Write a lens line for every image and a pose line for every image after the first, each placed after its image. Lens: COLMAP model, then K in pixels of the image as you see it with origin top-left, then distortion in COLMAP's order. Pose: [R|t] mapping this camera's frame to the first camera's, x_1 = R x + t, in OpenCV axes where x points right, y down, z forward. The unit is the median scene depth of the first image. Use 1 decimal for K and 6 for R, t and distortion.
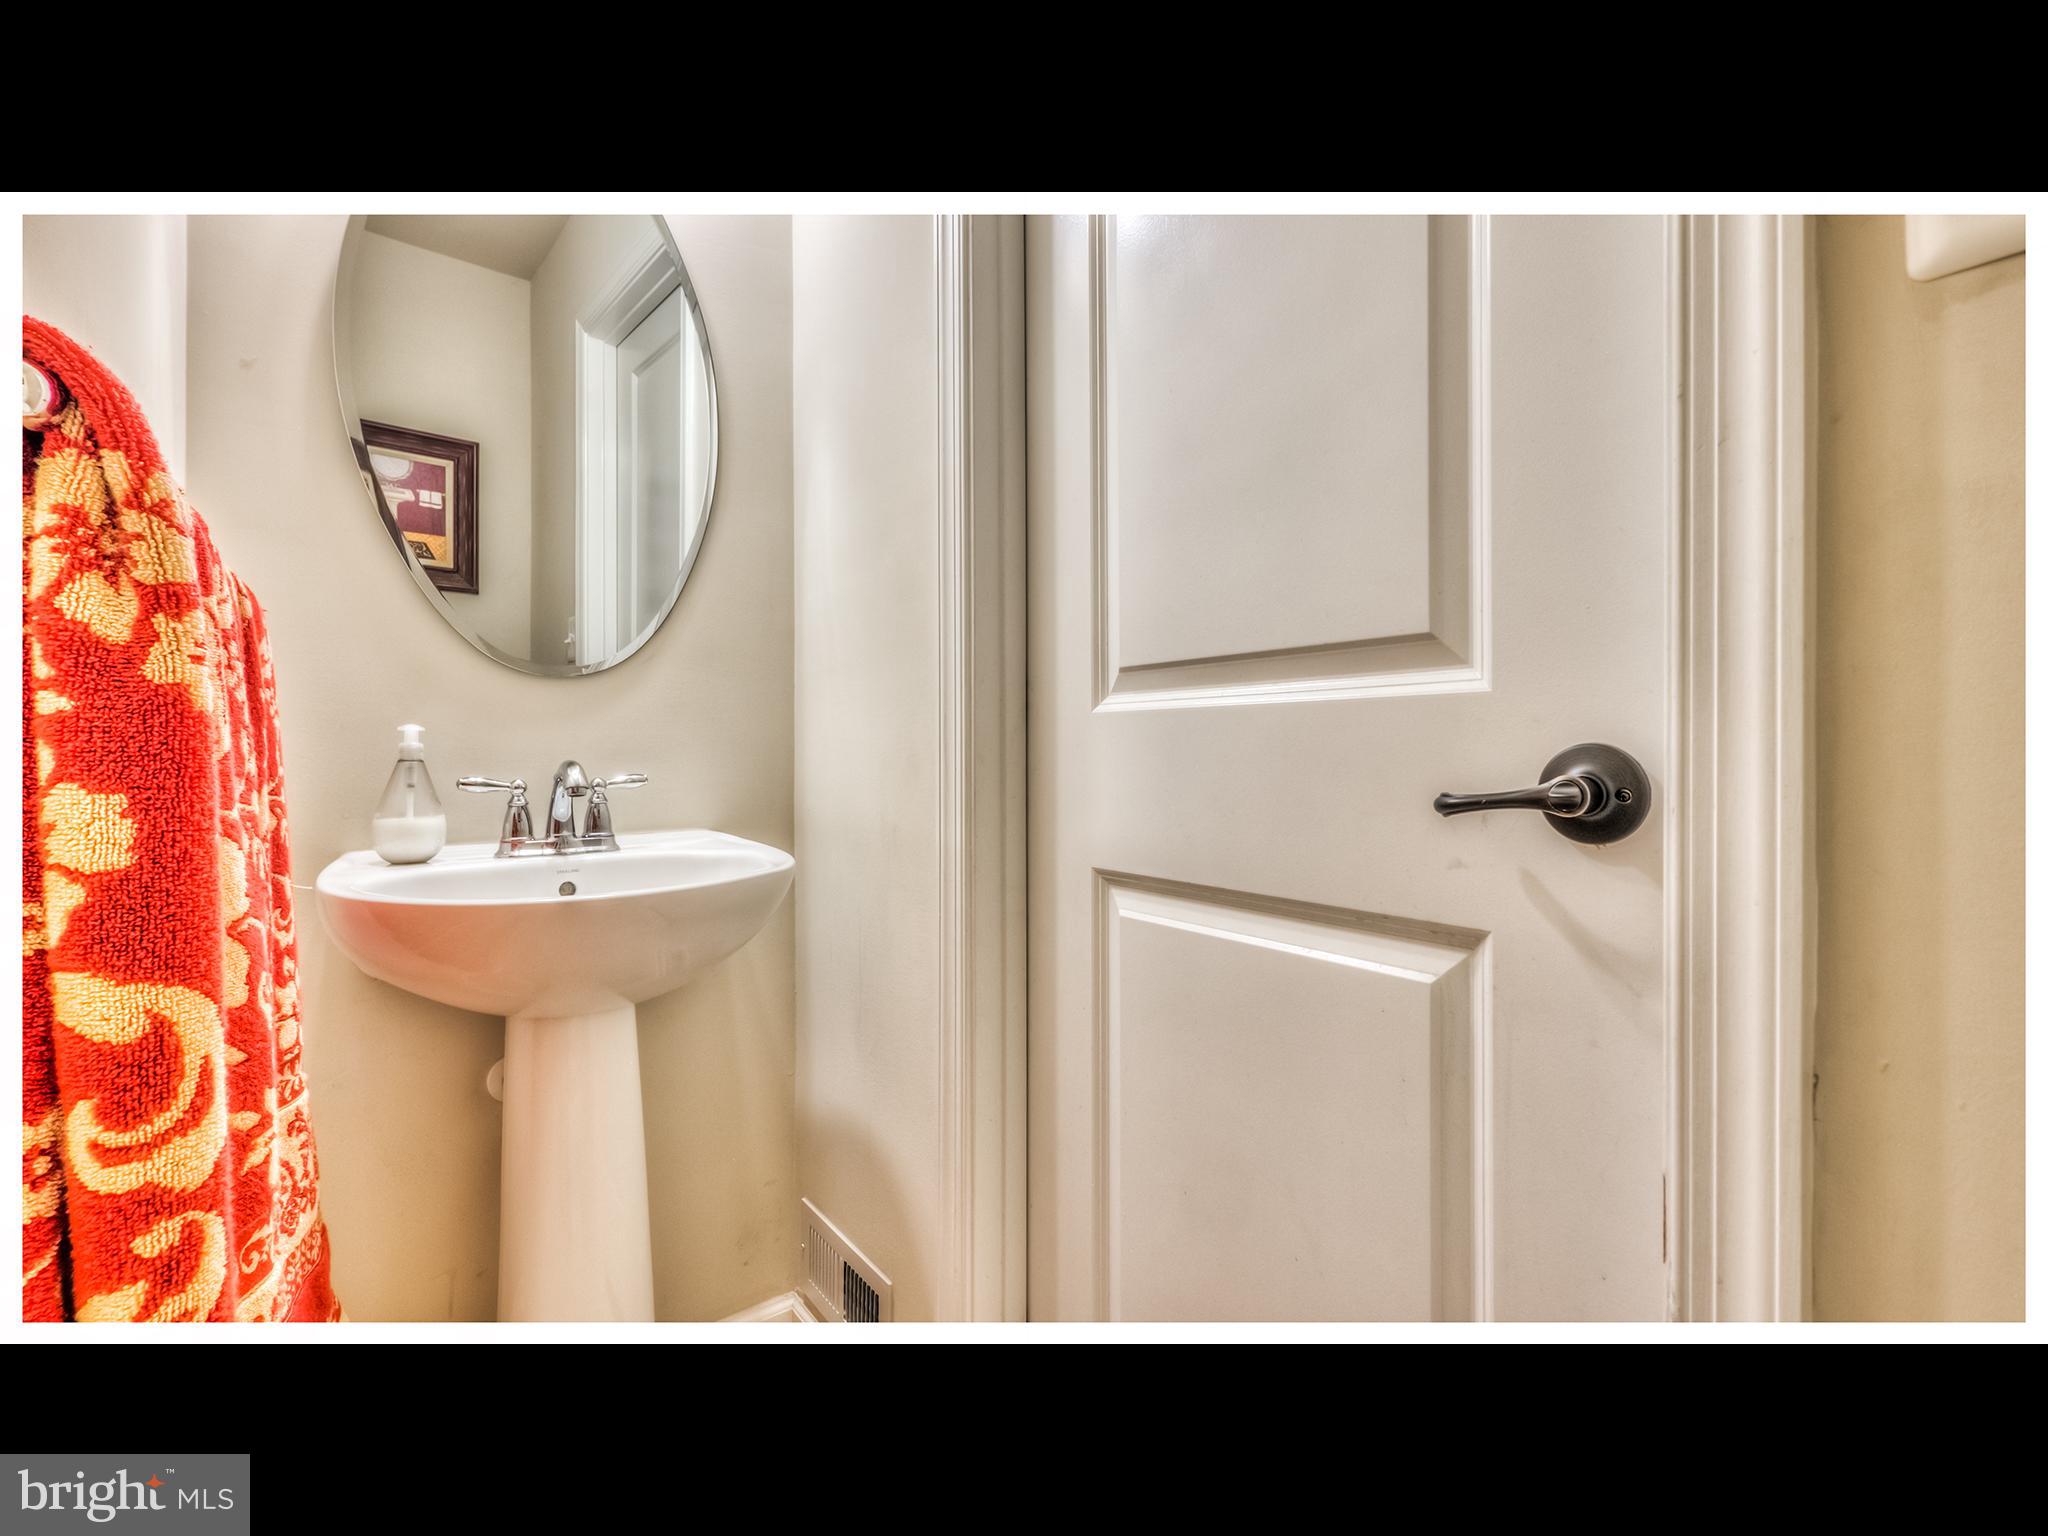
lens RADIAL K [[787.4, 0, 1024.0], [0, 787.4, 768.0], [0, 0, 1]] dist [0.001124, 0.000115]
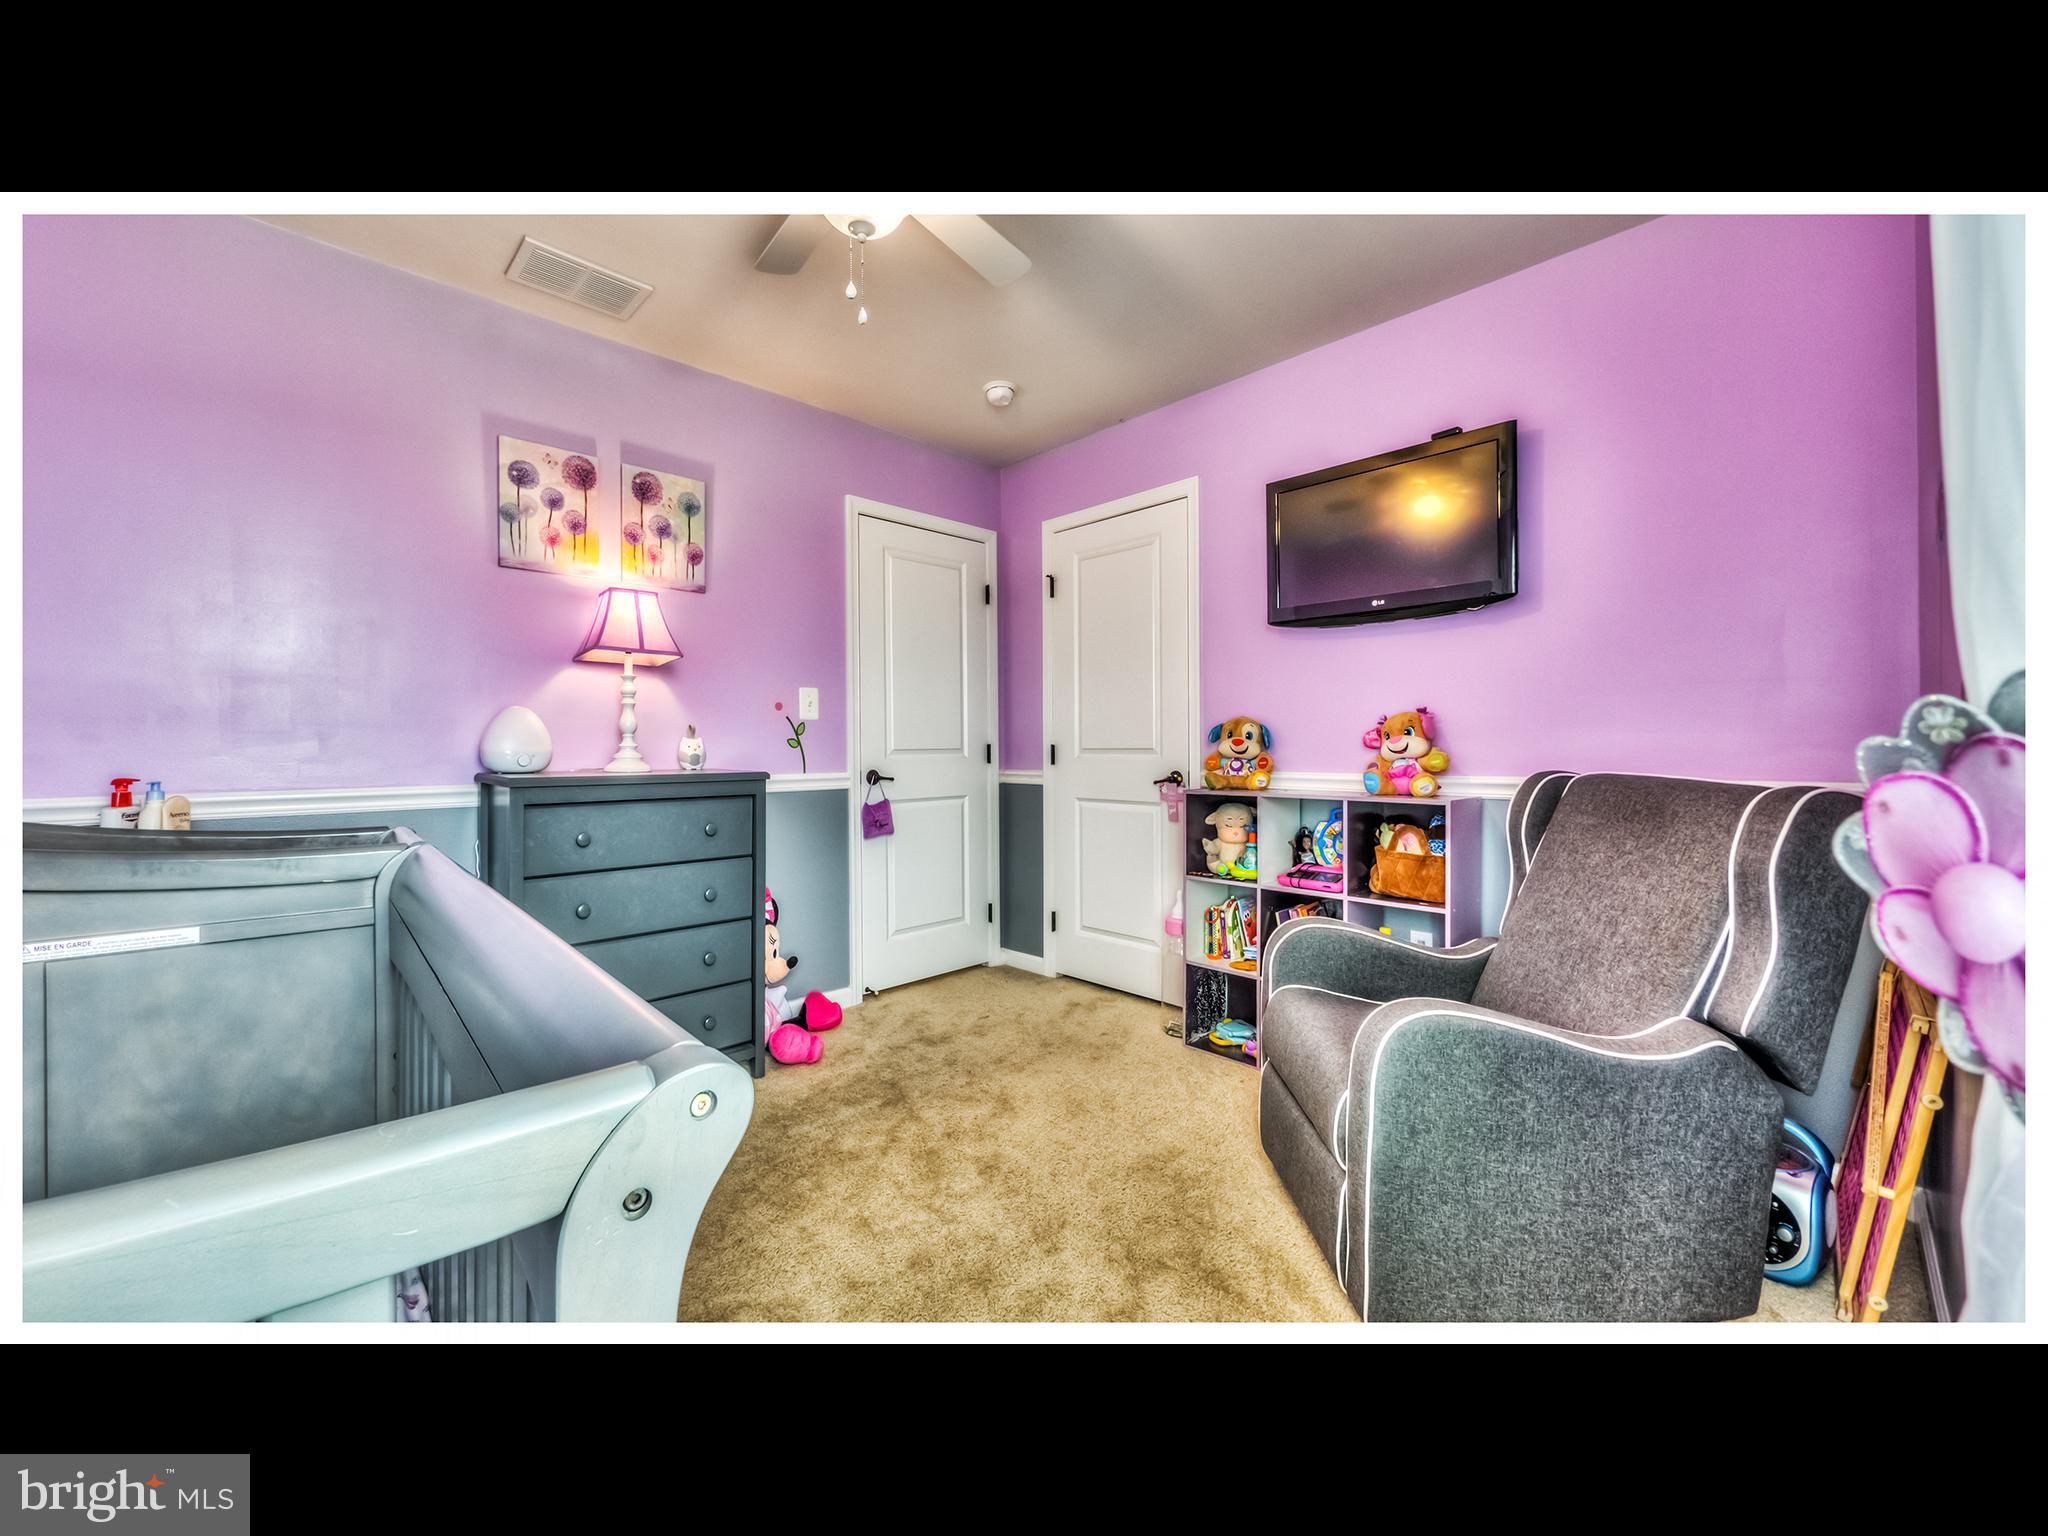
lens RADIAL K [[787.3, 0, 1001.5], [0, 787.3, 743.0], [0, 0, 1]] dist [0.000266, 0.000249]
pose [[1.000000, 0.000904, -0.000157, -1.187110], [-0.000907, 0.999762, -0.021819, 0.002666], [0.000137, 0.021819, 0.999762, -0.001991]]
